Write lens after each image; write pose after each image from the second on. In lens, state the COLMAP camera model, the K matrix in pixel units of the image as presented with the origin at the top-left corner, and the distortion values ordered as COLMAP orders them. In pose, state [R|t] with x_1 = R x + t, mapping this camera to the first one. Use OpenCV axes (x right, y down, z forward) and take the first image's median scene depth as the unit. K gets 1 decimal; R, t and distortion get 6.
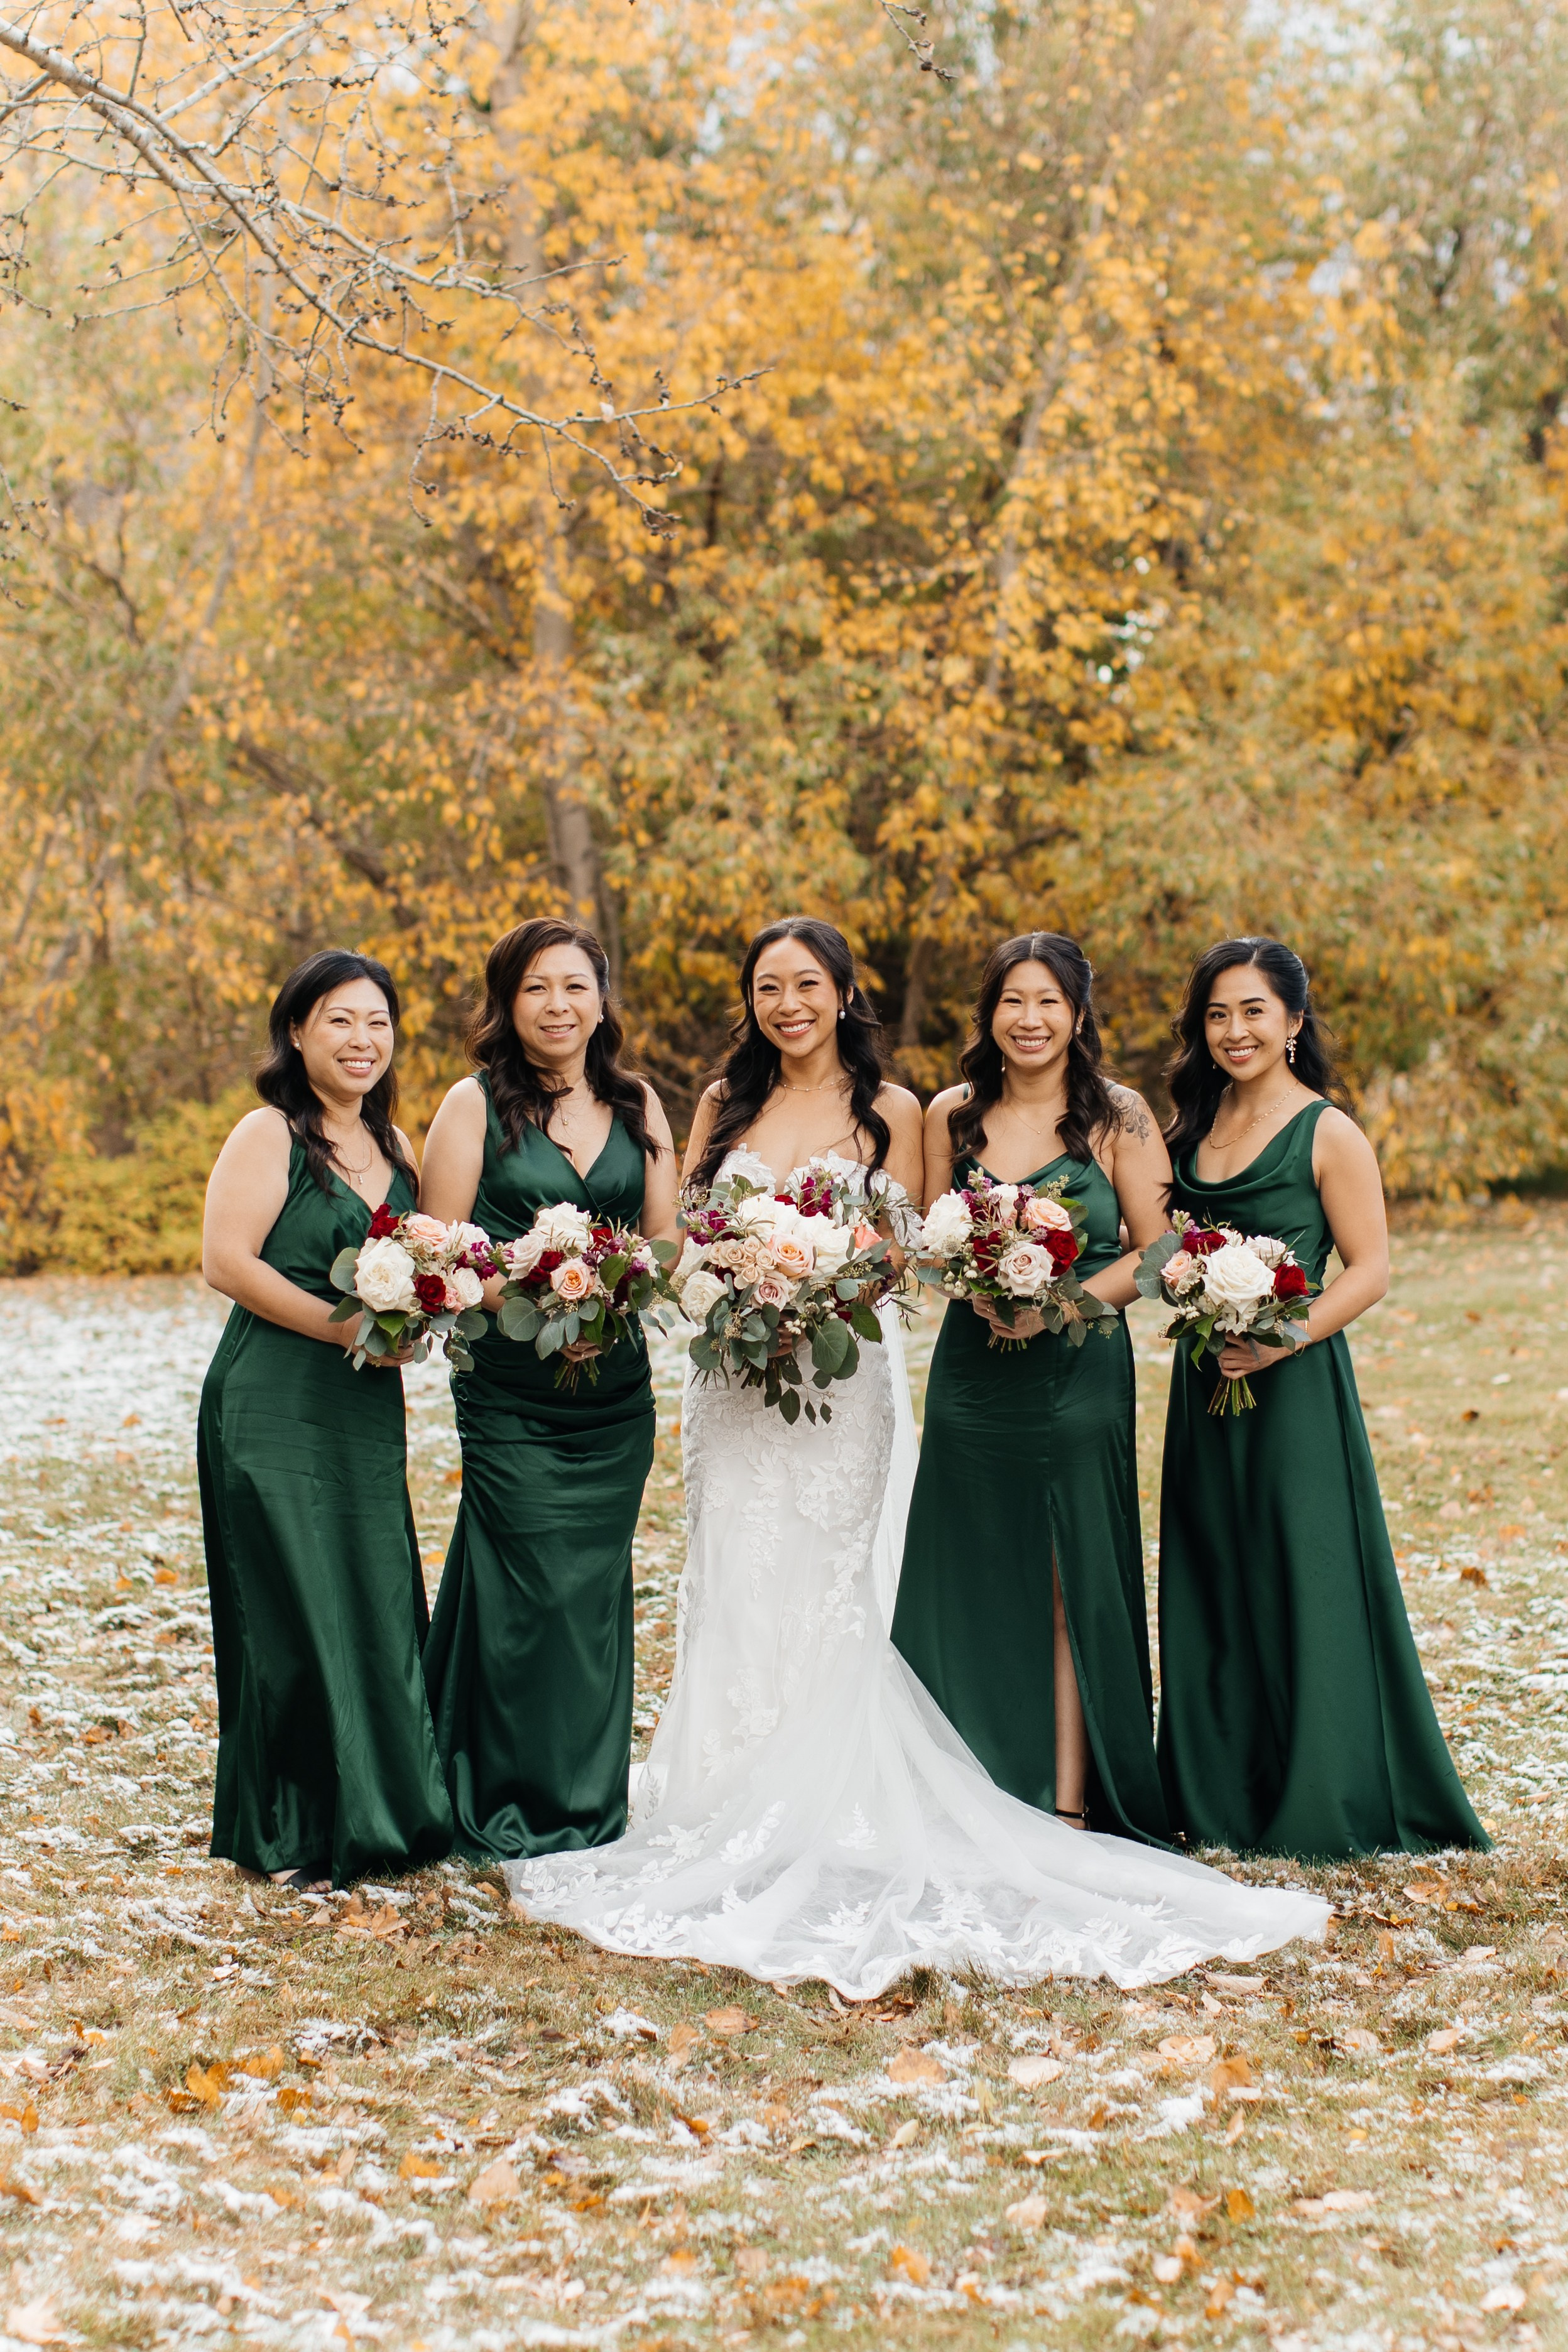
lens RADIAL K [[5581.6, 0, 790.2], [0, 5581.6, 1183.7], [0, 0, 1]] dist [0.238046, -0.668237]
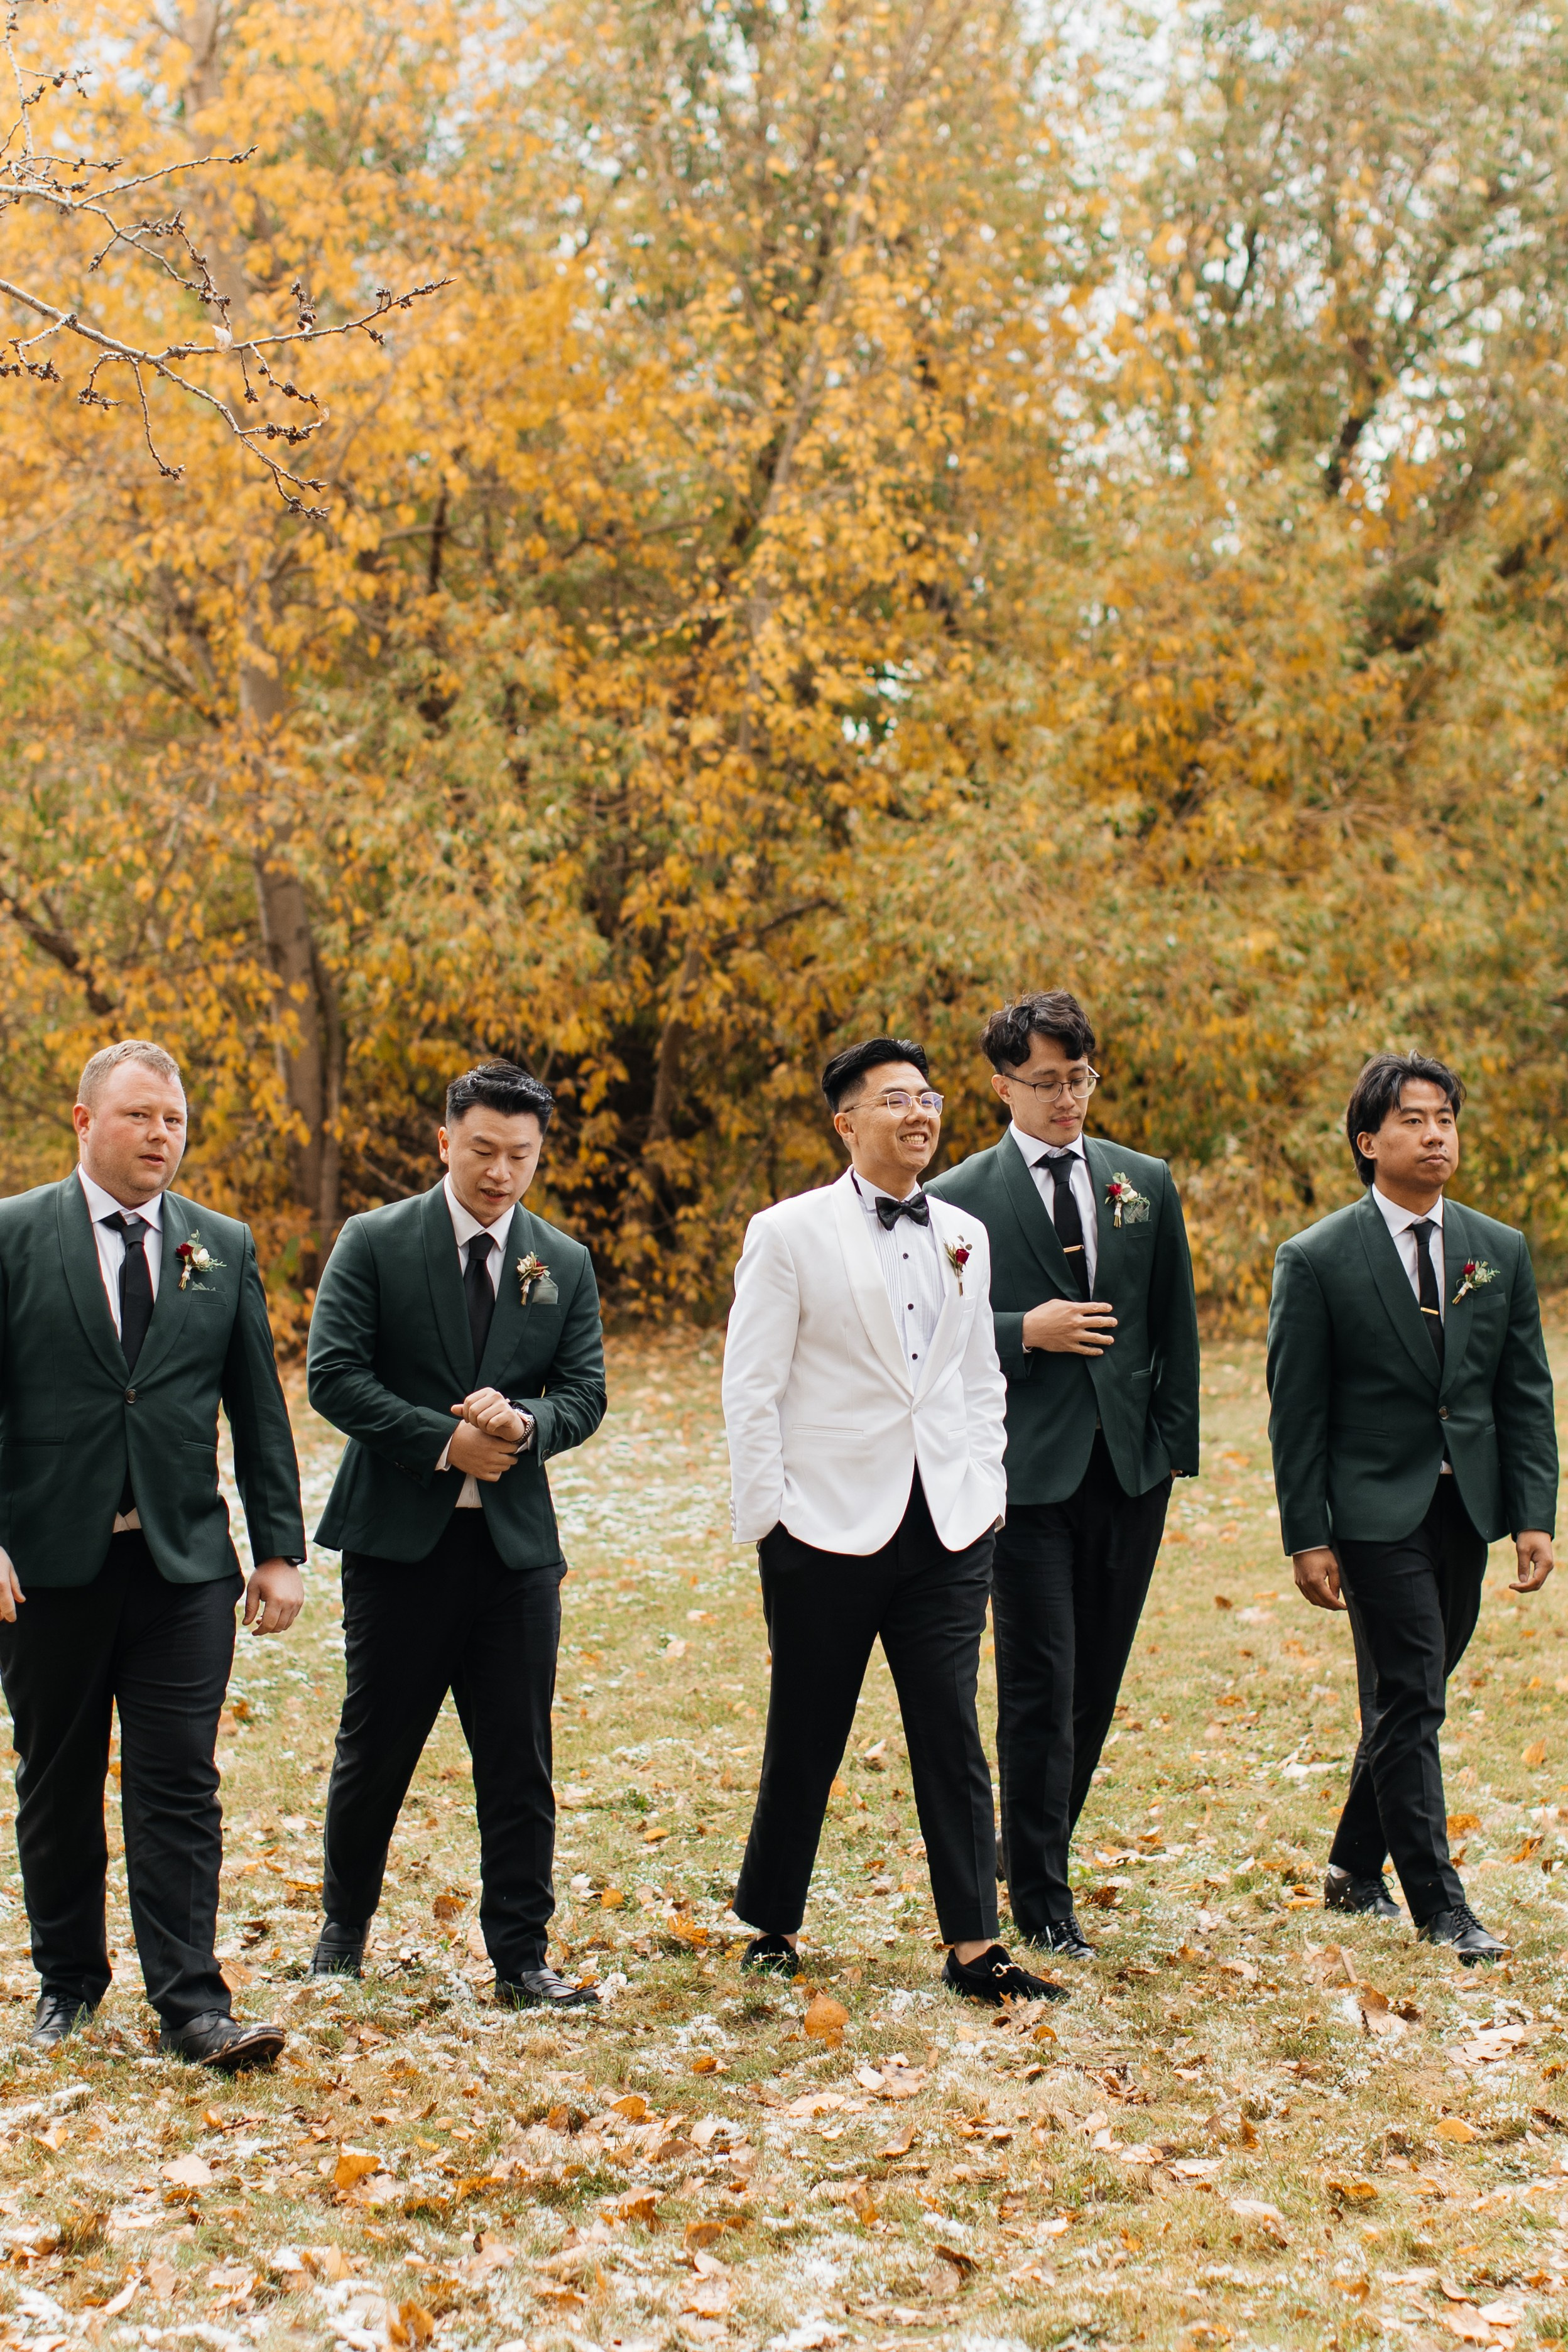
lens RADIAL K [[5634.5, 0, 784.8], [0, 5634.5, 1179.9], [0, 0, 1]] dist [0.305324, -1.657534]
pose [[0.998990, -0.011422, 0.043459, 0.001985], [0.011960, 0.999855, -0.012119, -0.007306], [-0.043315, 0.012626, 0.998982, 0.087523]]
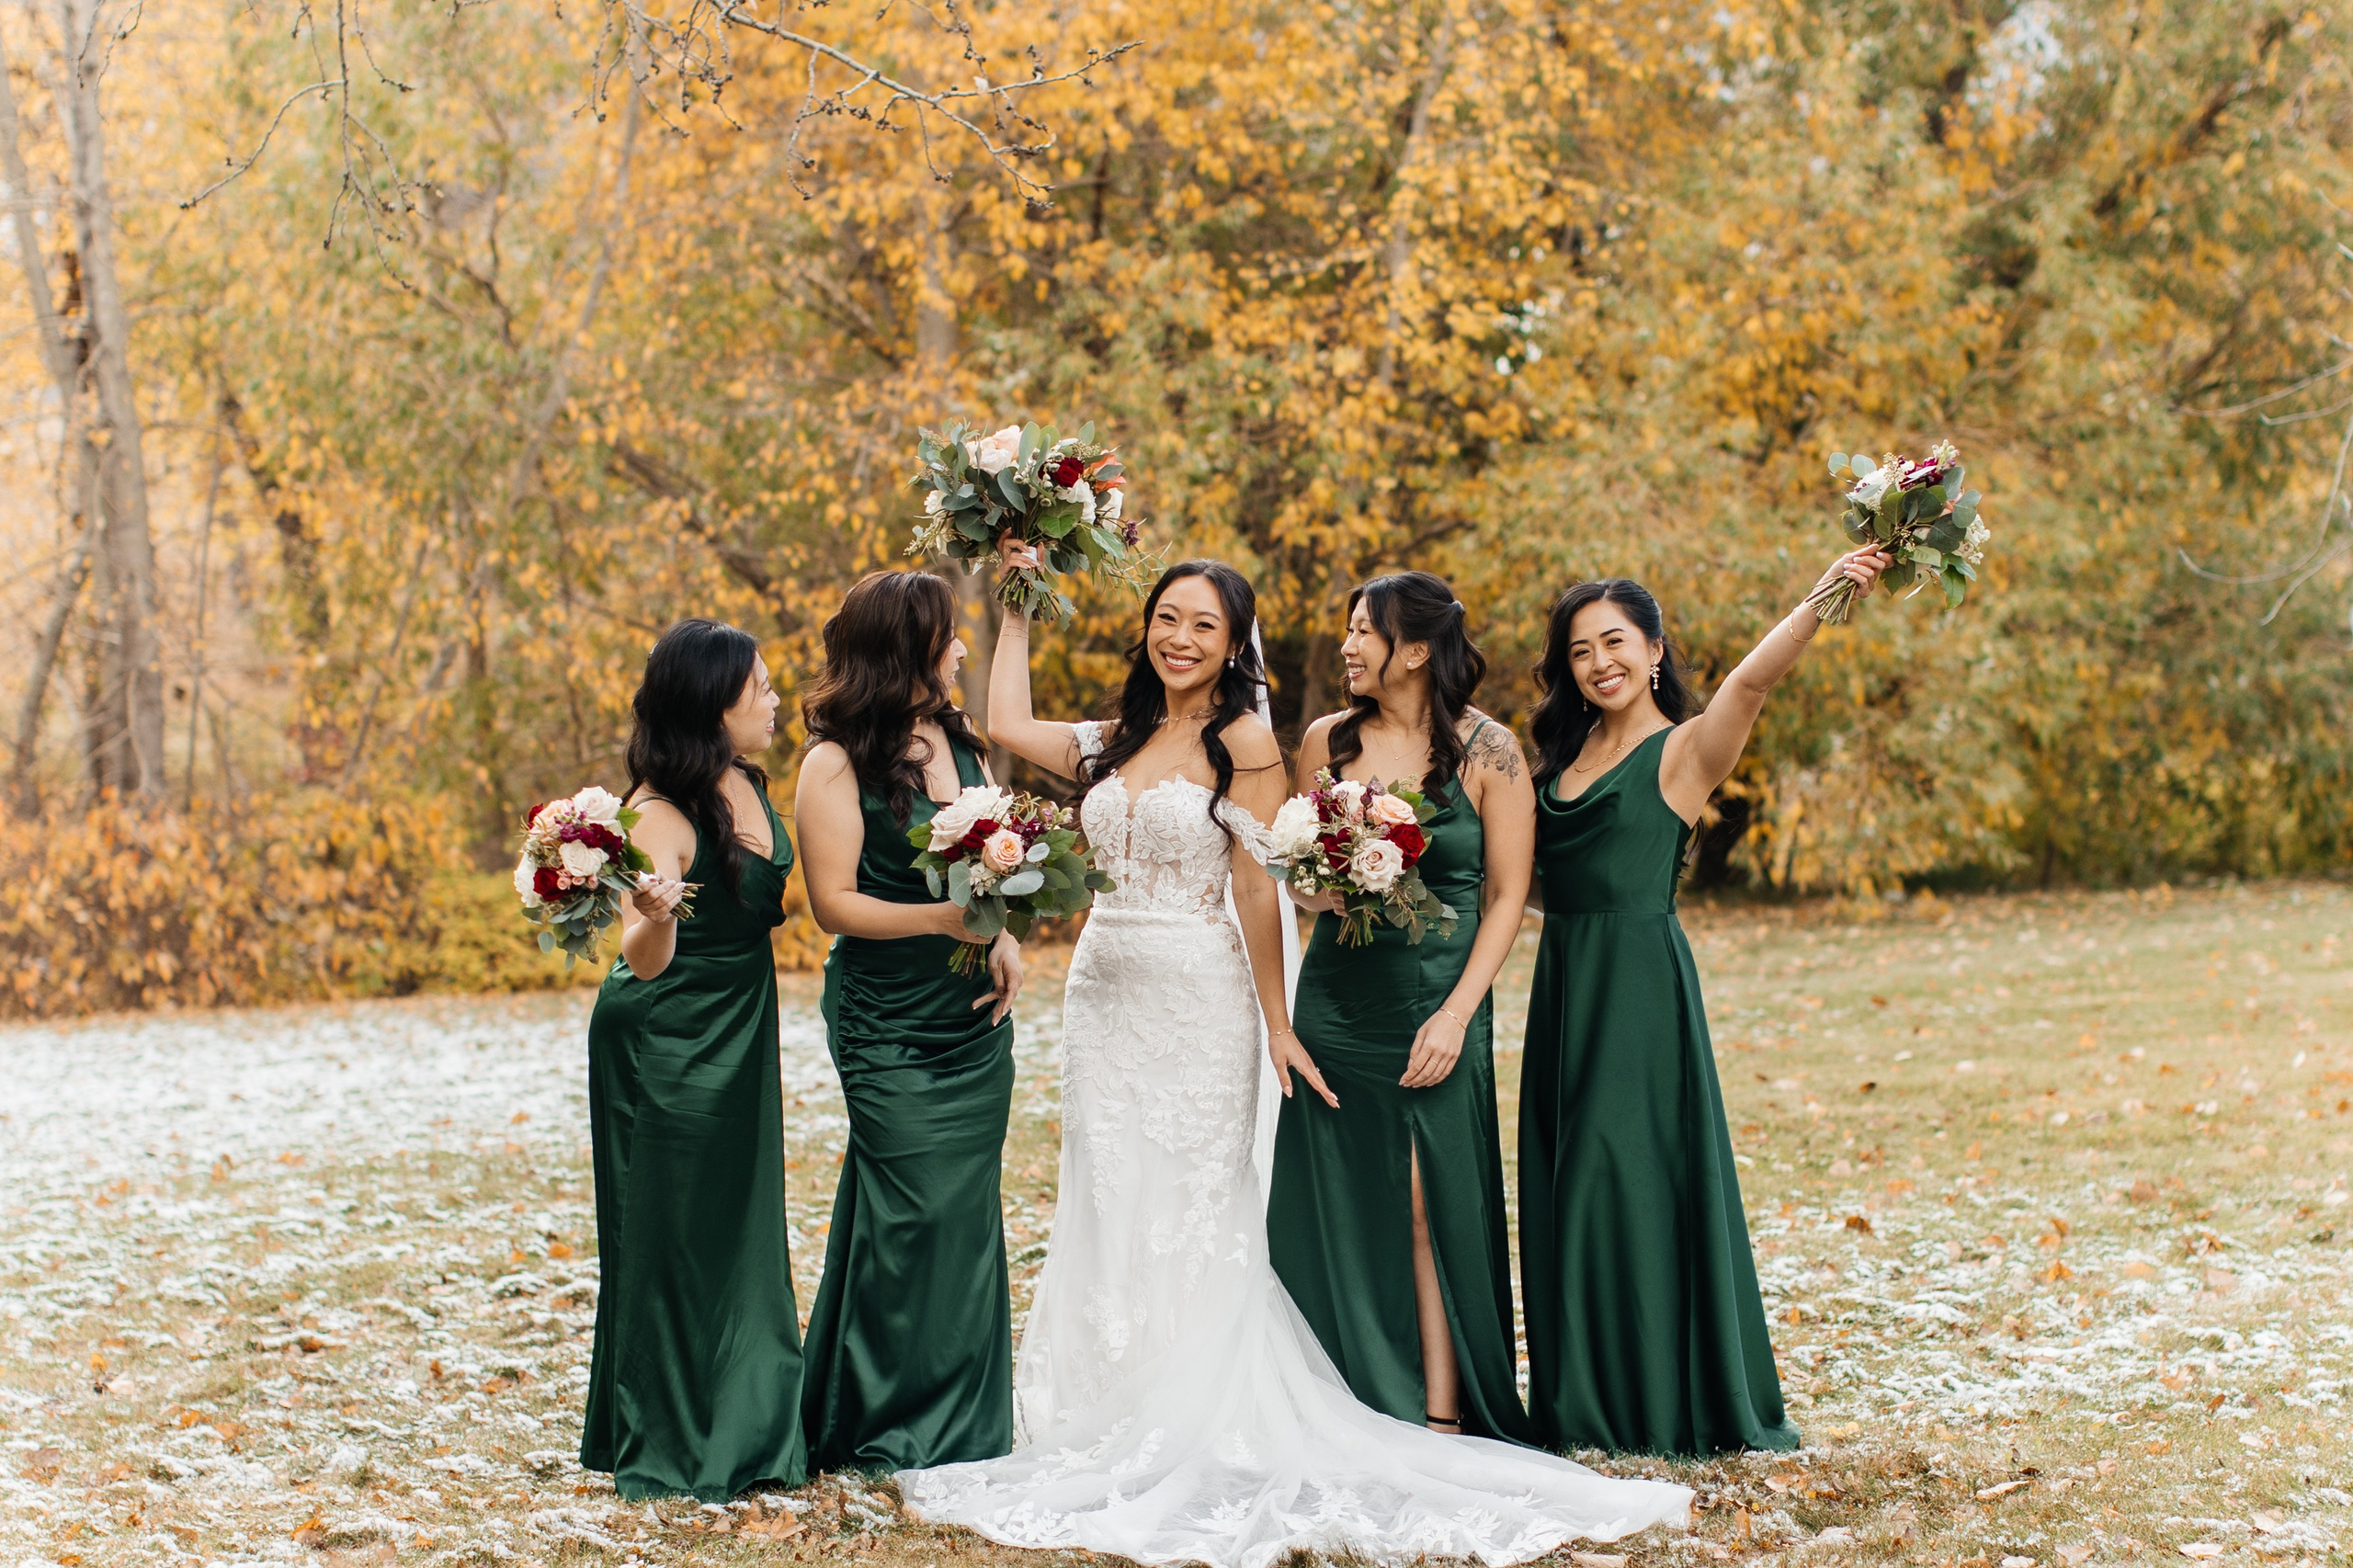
lens RADIAL K [[5810.8, 0, 1224.6], [0, 5810.8, 723.9], [0, 0, 1]] dist [0.302920, -1.873872]
pose [[0.999855, -0.016042, 0.005773, 0.001123], [0.016218, 0.999360, -0.031869, 0.003928], [-0.005258, 0.031958, 0.999475, -0.017701]]
